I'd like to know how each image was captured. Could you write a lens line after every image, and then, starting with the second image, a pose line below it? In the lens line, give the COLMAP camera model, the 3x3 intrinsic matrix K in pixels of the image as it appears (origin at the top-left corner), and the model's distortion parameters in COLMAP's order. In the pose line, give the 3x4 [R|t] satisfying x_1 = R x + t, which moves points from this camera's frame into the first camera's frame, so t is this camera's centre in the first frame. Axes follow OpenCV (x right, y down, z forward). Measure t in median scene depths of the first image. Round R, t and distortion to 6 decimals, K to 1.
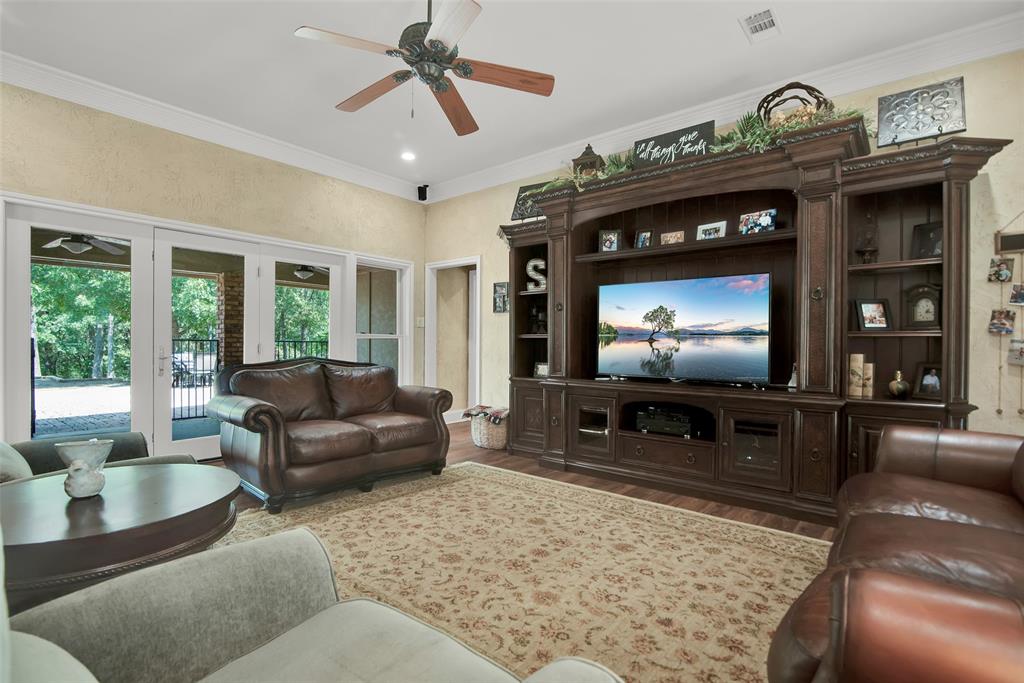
lens RADIAL K [[490.1, 0, 497.9], [0, 490.1, 339.0], [0, 0, 1]] dist [-0.016792, -0.000050]
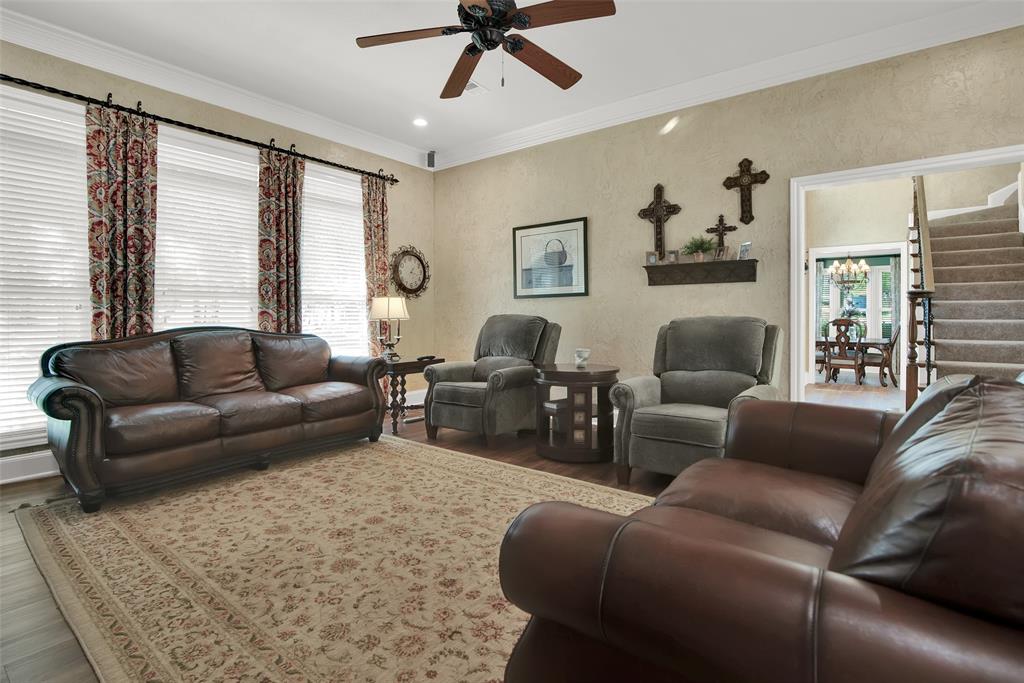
lens RADIAL K [[494.0, 0, 511.2], [0, 494.0, 320.1], [0, 0, 1]] dist [-0.014651, -0.000250]
pose [[-0.998731, -0.002796, -0.050294, -0.123554], [-0.002542, 0.999984, -0.005122, 0.023927], [0.050308, -0.004988, -0.998721, 1.738717]]
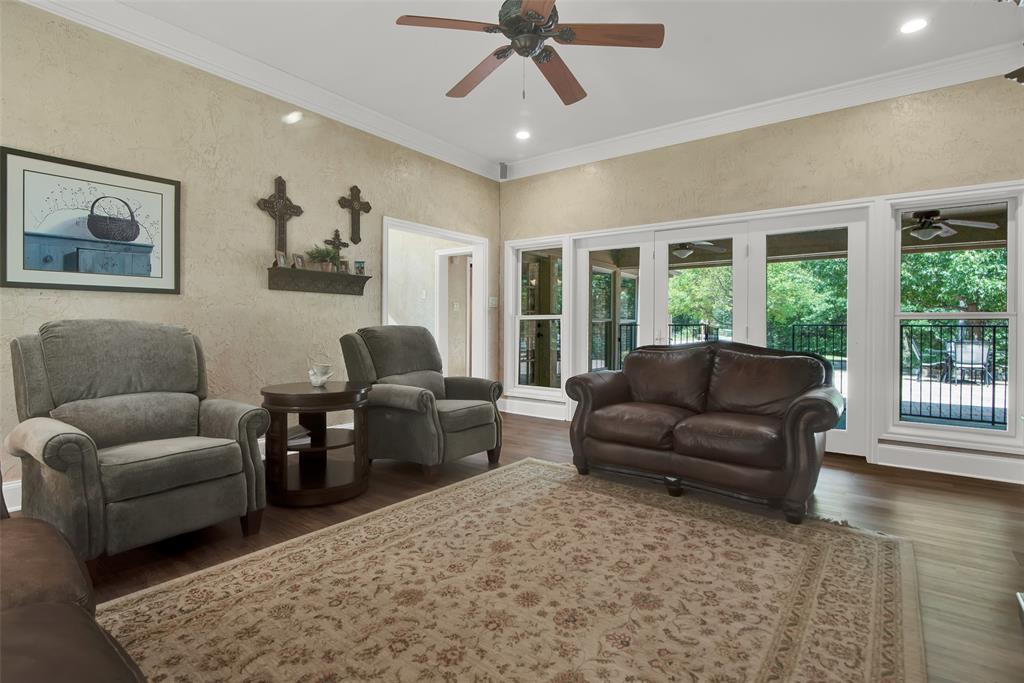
lens RADIAL K [[490.1, 0, 497.9], [0, 490.1, 339.0], [0, 0, 1]] dist [-0.016792, -0.000050]
pose [[0.037488, 0.018552, -0.999125, 0.708830], [0.004109, 0.999816, 0.018719, 0.018641], [0.999289, -0.004807, 0.037405, 0.793284]]
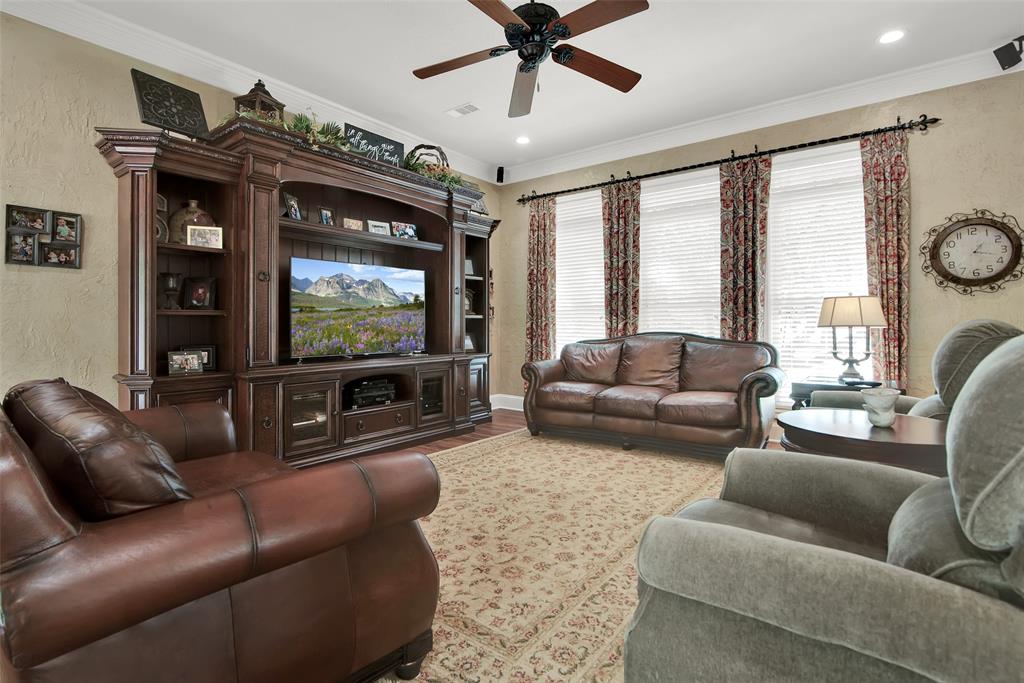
lens RADIAL K [[492.6, 0, 499.7], [0, 492.6, 316.2], [0, 0, 1]] dist [-0.016970, 0.000043]
pose [[-0.045778, 0.008595, 0.998915, -0.998906], [-0.006864, 0.999937, -0.008918, 0.003427], [-0.998928, -0.007265, -0.045716, 0.977005]]
